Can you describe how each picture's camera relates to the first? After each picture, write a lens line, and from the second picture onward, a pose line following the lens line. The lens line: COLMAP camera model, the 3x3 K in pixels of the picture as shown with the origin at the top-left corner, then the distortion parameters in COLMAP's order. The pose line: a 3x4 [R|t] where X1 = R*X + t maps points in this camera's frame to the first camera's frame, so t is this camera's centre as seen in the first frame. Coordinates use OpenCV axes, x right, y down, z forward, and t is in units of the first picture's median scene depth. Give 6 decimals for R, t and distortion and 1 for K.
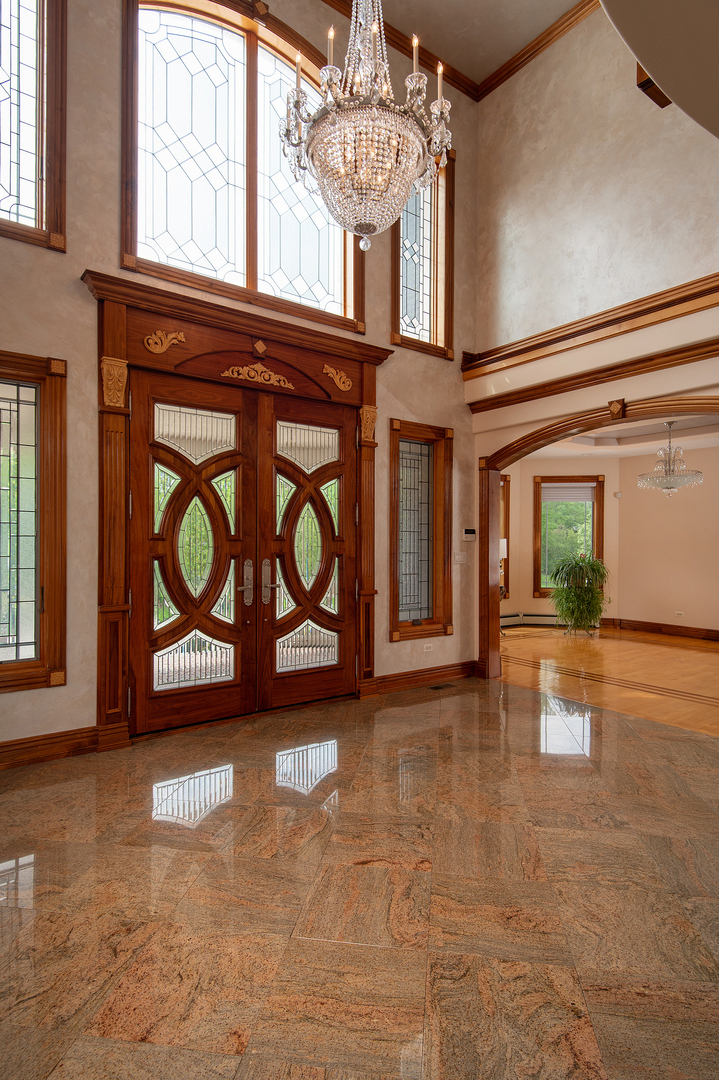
lens RADIAL K [[576.9, 0, 355.6], [0, 576.9, 545.4], [0, 0, 1]] dist [0.042839, -0.040780]
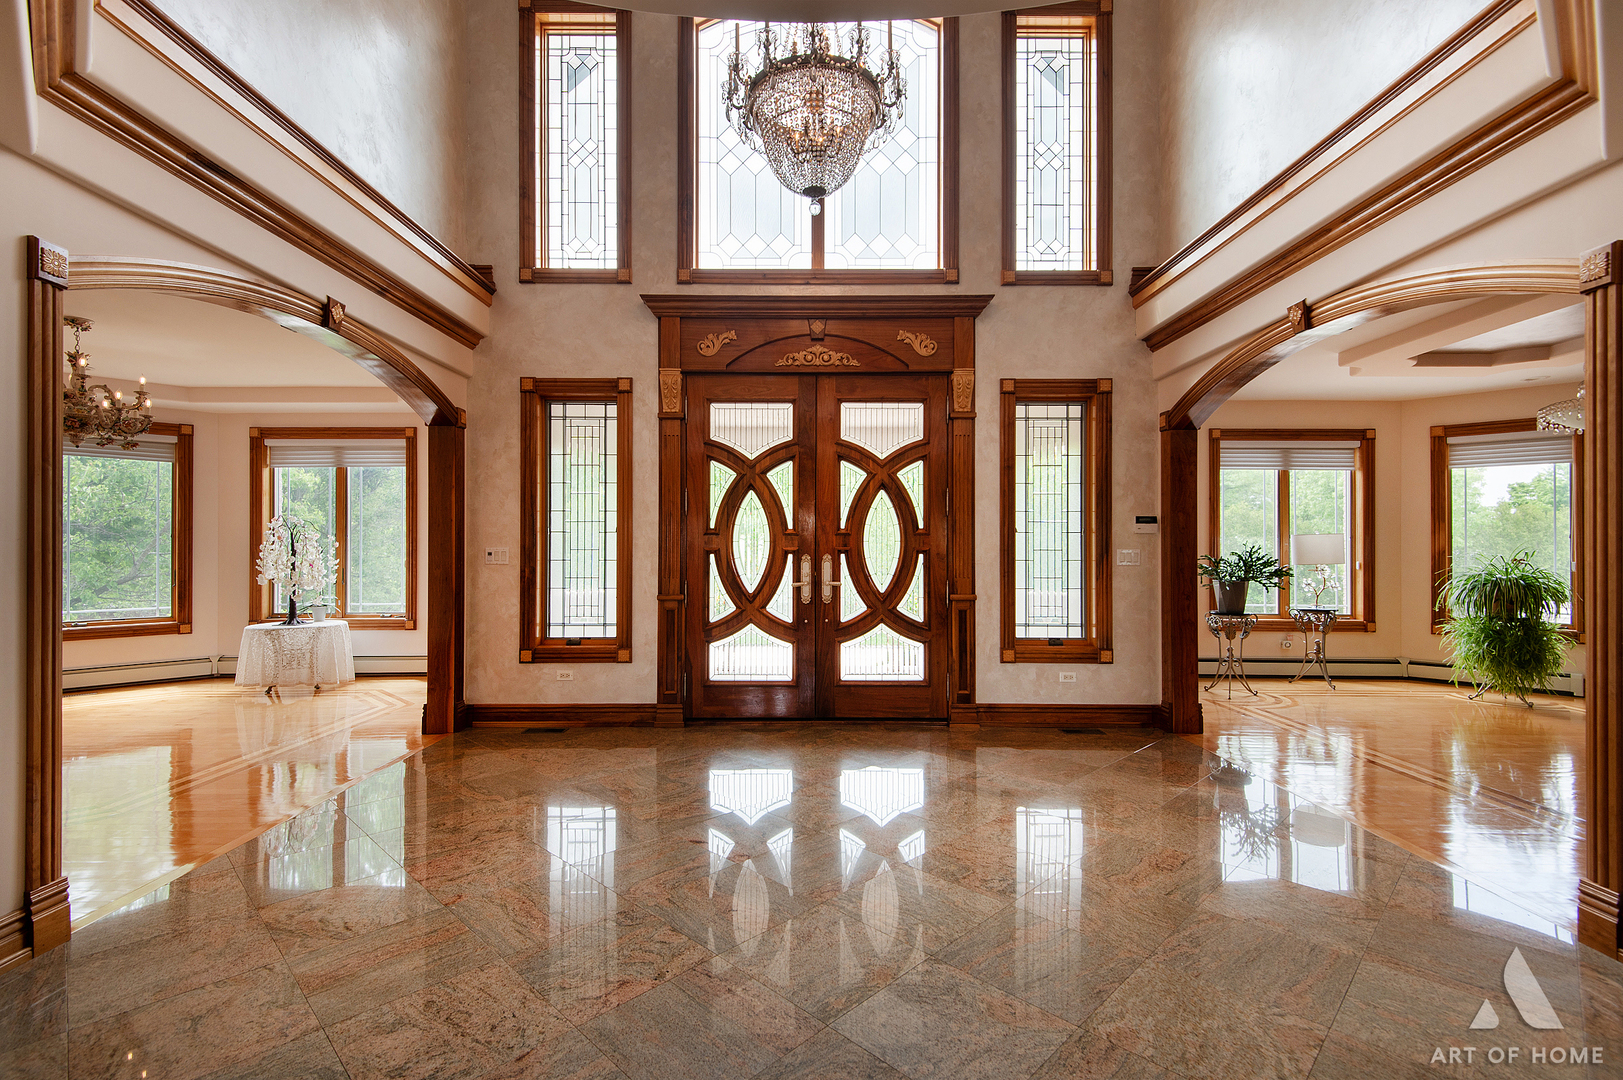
lens RADIAL K [[731.9, 0, 812.9], [0, 731.9, 544.9], [0, 0, 1]] dist [0.042133, -0.024082]
pose [[0.803878, -0.007096, -0.594752, 0.517083], [-0.000226, 0.999925, -0.012235, 0.022322], [0.594795, 0.009970, 0.803816, 0.046649]]
